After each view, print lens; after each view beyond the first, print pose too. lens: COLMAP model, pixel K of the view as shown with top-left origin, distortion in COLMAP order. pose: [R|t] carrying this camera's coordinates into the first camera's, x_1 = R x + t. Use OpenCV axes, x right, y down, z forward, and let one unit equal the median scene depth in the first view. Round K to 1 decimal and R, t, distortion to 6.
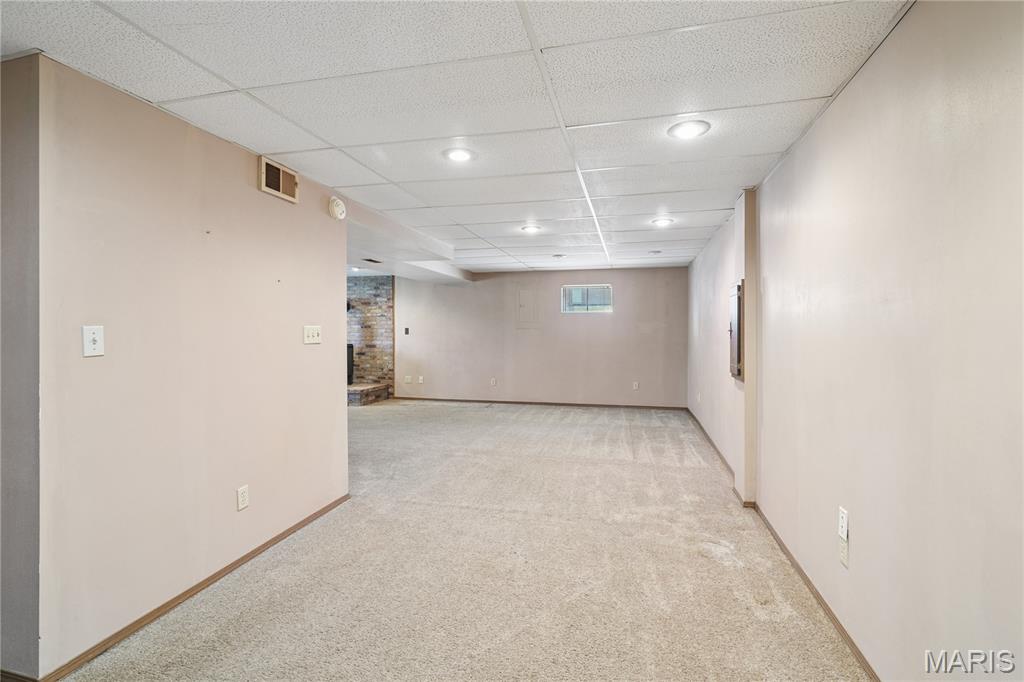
lens RADIAL K [[444.8, 0, 518.1], [0, 444.8, 334.9], [0, 0, 1]] dist [0.001205, 0.000120]
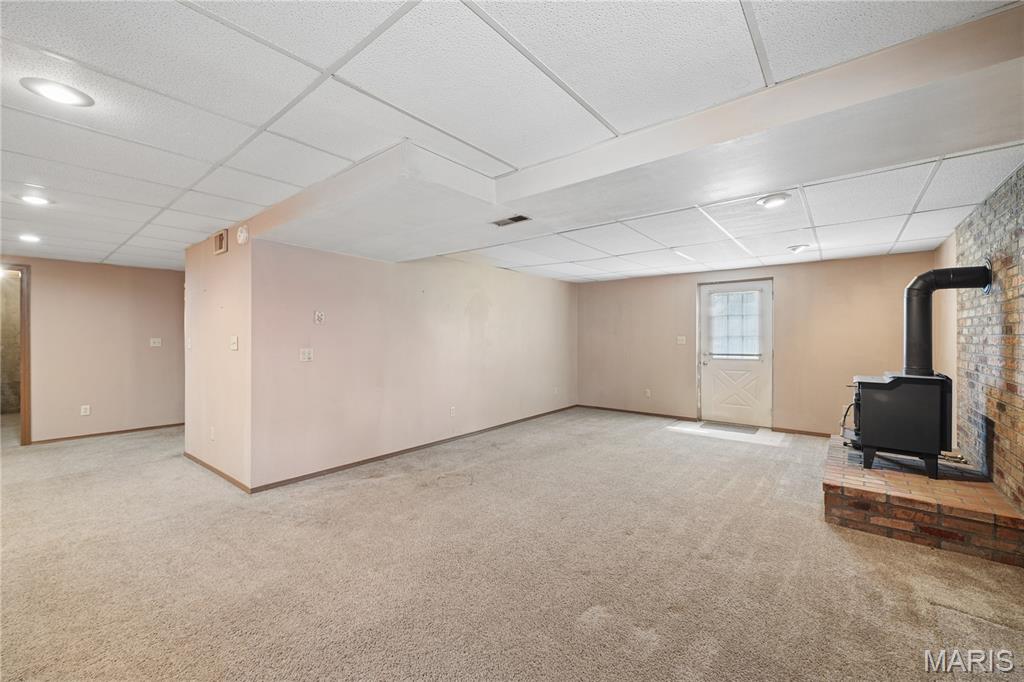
lens RADIAL K [[405.3, 0, 512.6], [0, 405.3, 338.3], [0, 0, 1]] dist [-0.000873, -0.000382]
pose [[-0.405474, 0.002417, -0.914103, 0.098497], [-0.009827, 0.999927, 0.007003, -0.010498], [0.914054, 0.011823, -0.405421, 0.791097]]
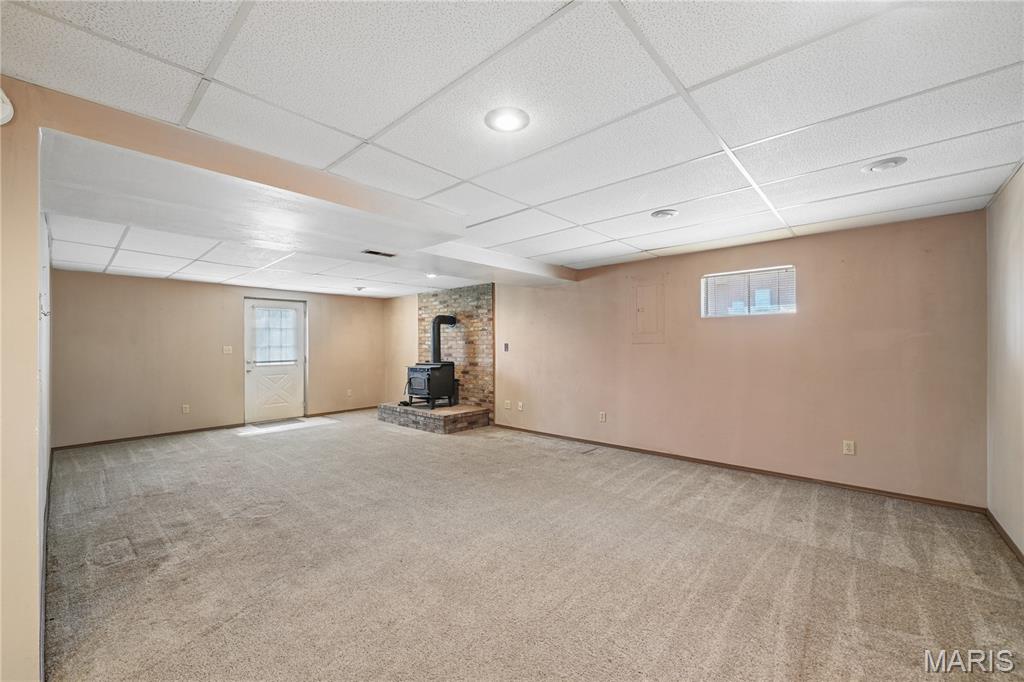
lens RADIAL K [[405.3, 0, 507.3], [0, 405.3, 346.2], [0, 0, 1]] dist [-0.000873, -0.000382]
pose [[0.885851, -0.005306, -0.463939, 0.107264], [0.001851, 0.999967, -0.007902, -0.004436], [0.463966, 0.006142, 0.885832, 0.315727]]
